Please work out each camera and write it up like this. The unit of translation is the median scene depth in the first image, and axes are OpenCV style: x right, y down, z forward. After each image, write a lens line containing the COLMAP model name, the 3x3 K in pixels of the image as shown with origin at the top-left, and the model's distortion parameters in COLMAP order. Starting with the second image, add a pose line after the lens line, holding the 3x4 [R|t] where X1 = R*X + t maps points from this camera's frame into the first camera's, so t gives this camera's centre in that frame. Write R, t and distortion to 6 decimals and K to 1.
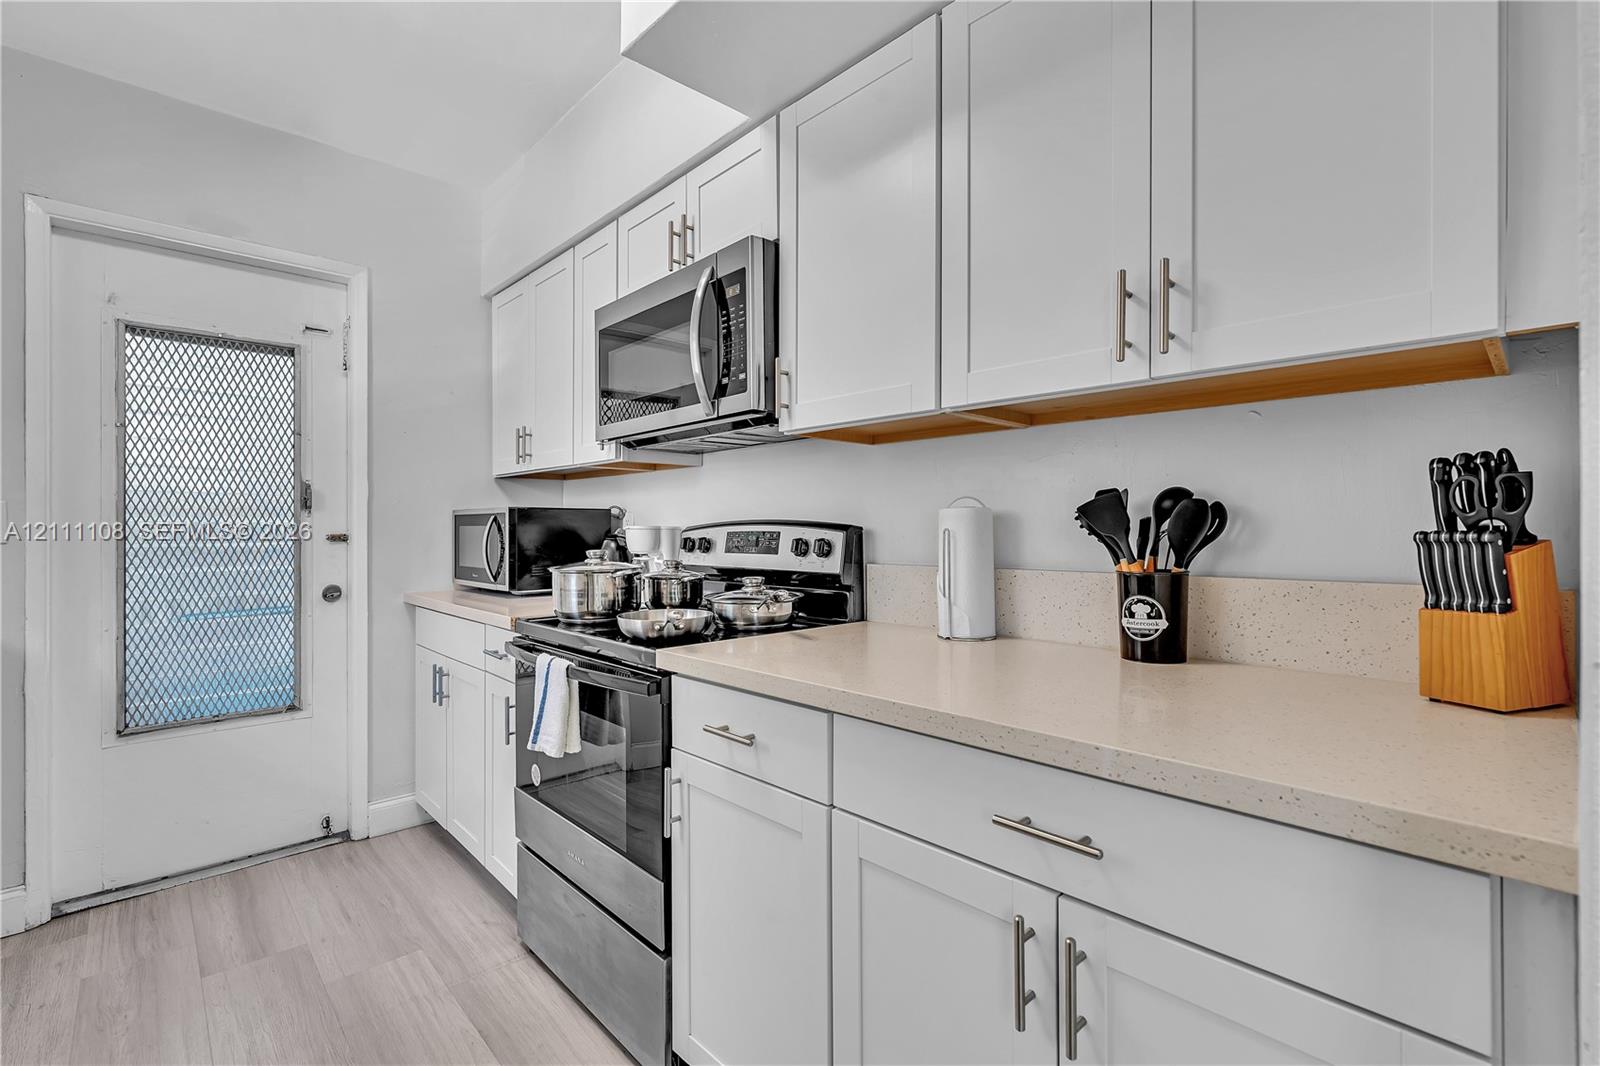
lens RADIAL K [[729.1, 0, 791.2], [0, 729.1, 529.8], [0, 0, 1]] dist [-0.001024, 0.000470]
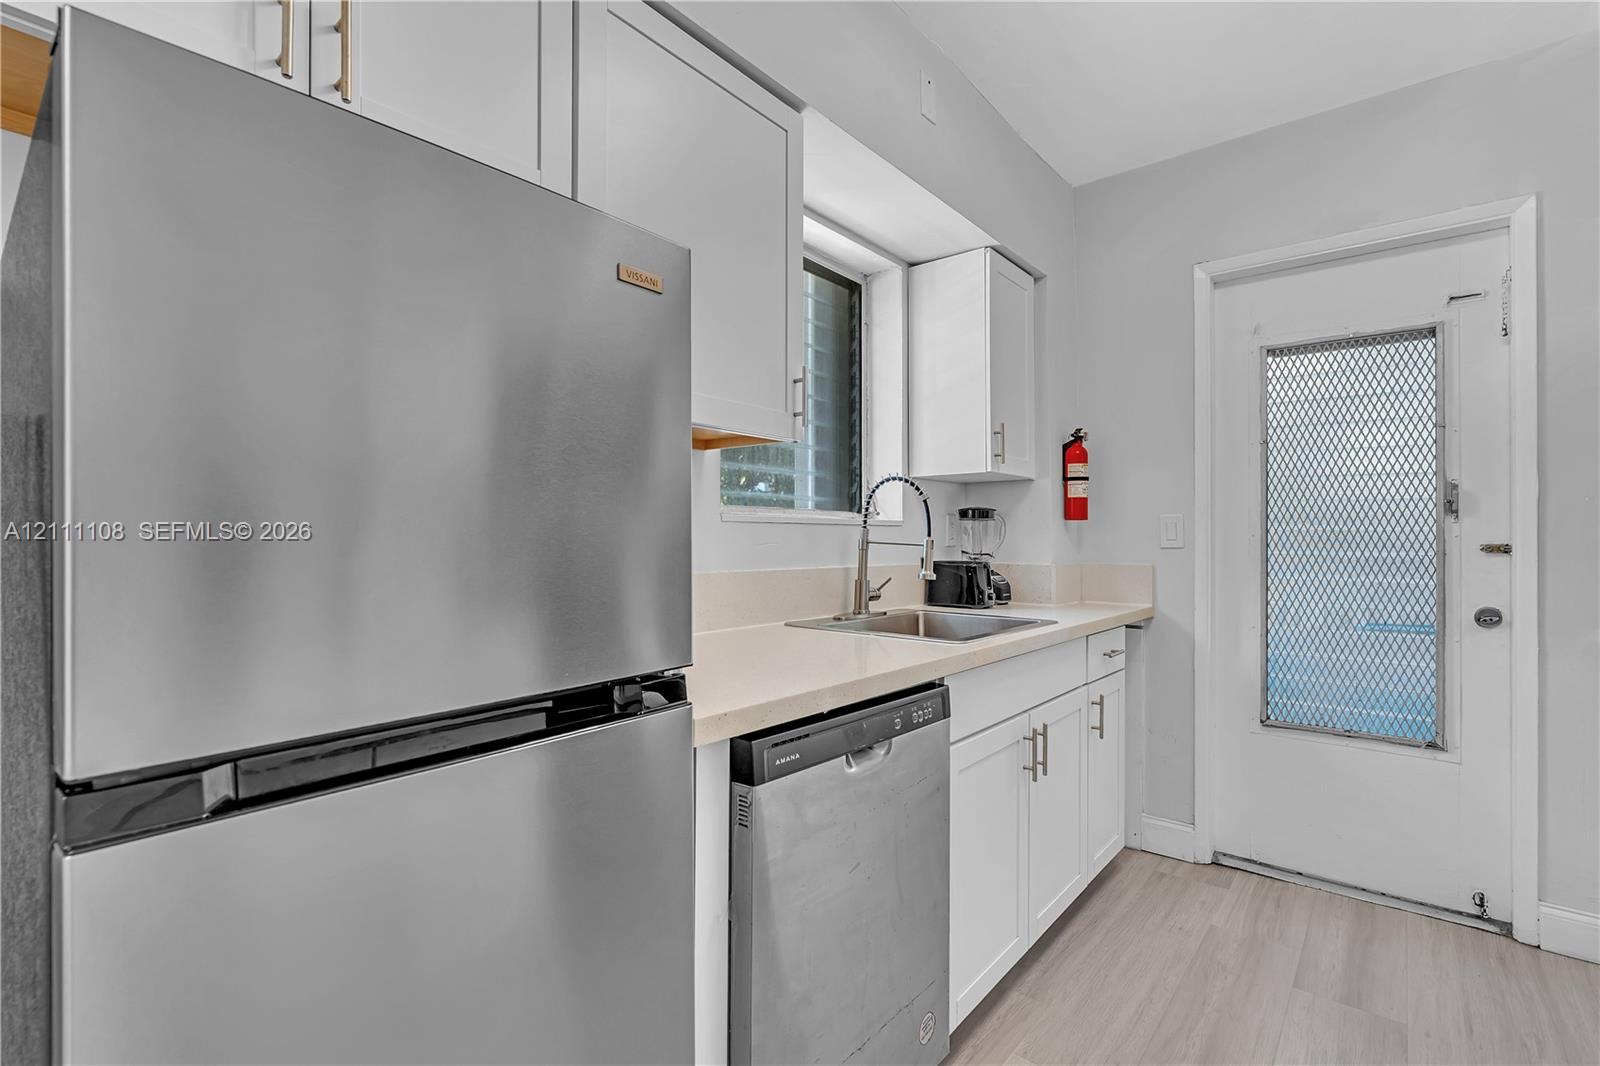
lens RADIAL K [[729.1, 0, 792.8], [0, 729.1, 530.3], [0, 0, 1]] dist [-0.001024, 0.000470]
pose [[0.127251, -0.003680, -0.991864, 0.074839], [-0.002556, 0.999989, -0.004038, -0.004266], [0.991867, 0.003049, 0.127240, 0.145981]]
